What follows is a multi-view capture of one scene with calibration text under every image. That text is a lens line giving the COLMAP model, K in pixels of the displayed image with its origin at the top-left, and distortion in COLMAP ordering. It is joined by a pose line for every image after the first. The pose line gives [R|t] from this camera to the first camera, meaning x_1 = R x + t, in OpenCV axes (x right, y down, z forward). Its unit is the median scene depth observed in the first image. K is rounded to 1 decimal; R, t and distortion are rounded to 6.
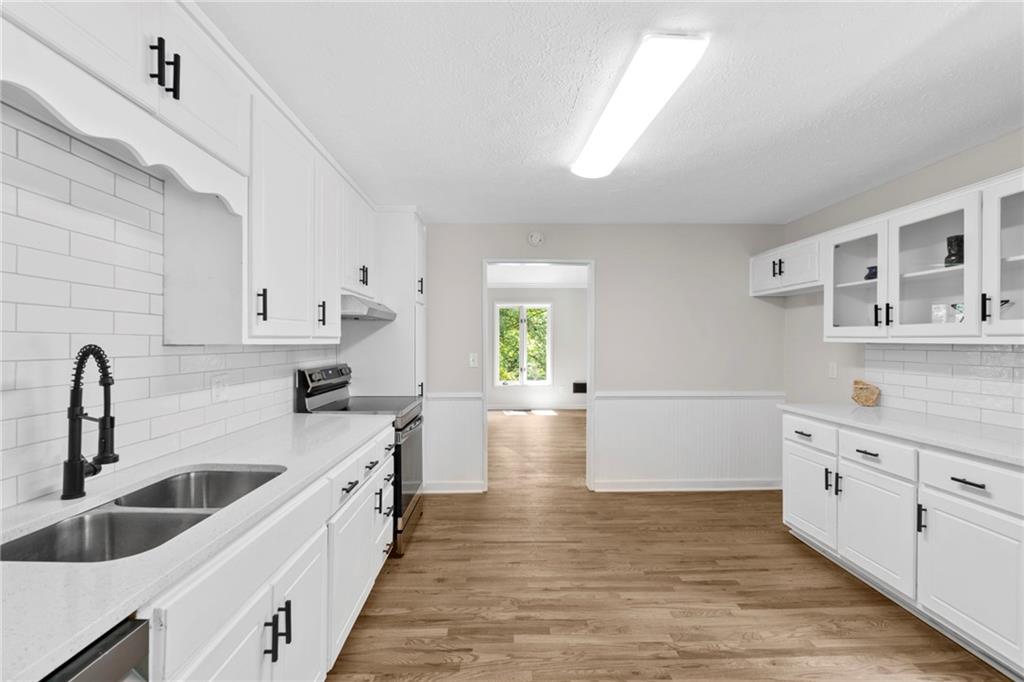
lens RADIAL K [[456.0, 0, 512.0], [0, 456.0, 341.0], [0, 0, 1]] dist [-0.004000, -0.000427]
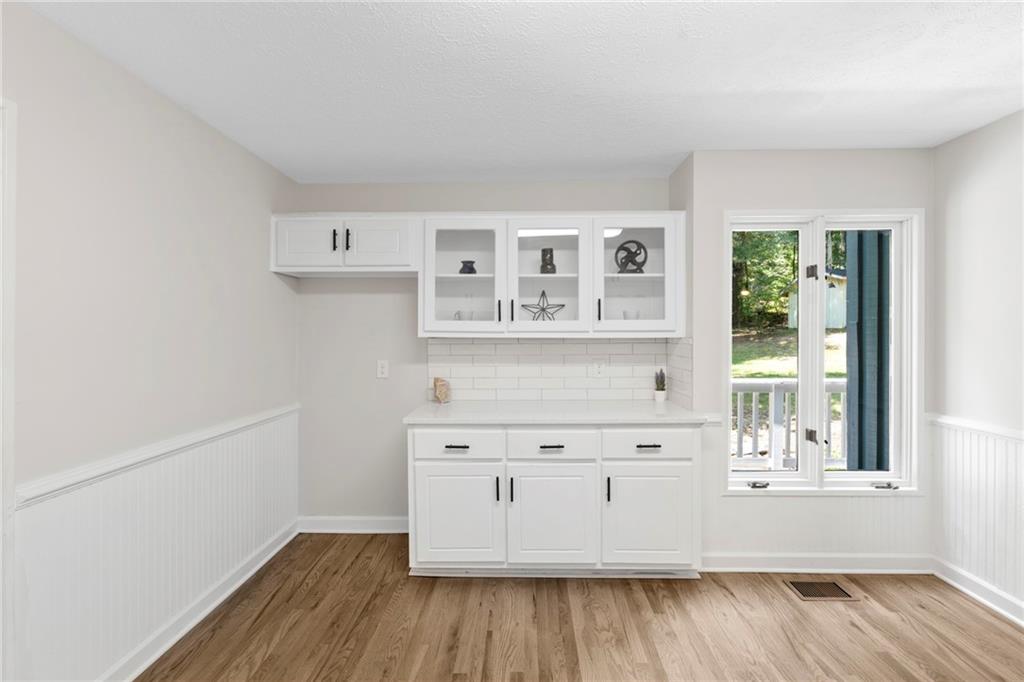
lens RADIAL K [[449.0, 0, 511.7], [0, 449.0, 332.8], [0, 0, 1]] dist [-0.010753, -0.000144]
pose [[0.052227, 0.000176, 0.998635, -0.189906], [0.001256, 0.999999, -0.000242, -0.006670], [-0.998634, 0.001267, 0.052227, 0.880397]]
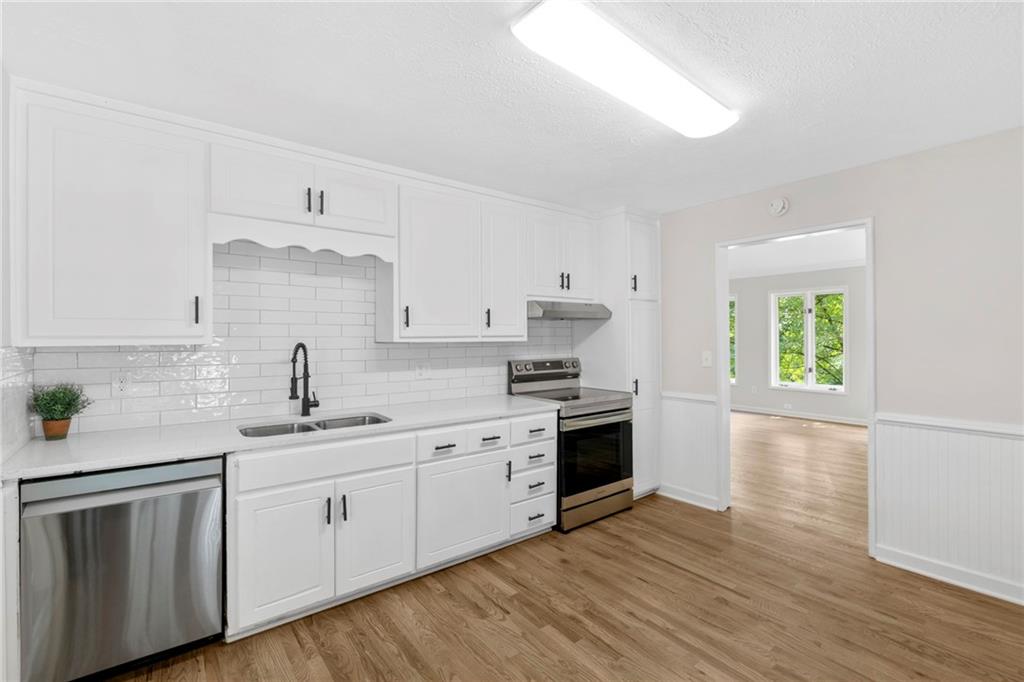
lens RADIAL K [[463.7, 0, 512.9], [0, 463.7, 332.3], [0, 0, 1]] dist [-0.002724, -0.000437]
pose [[0.590728, -0.011288, -0.806792, 0.605017], [0.007498, 0.999936, -0.008501, -0.007008], [0.806836, -0.001028, 0.590774, 0.233854]]
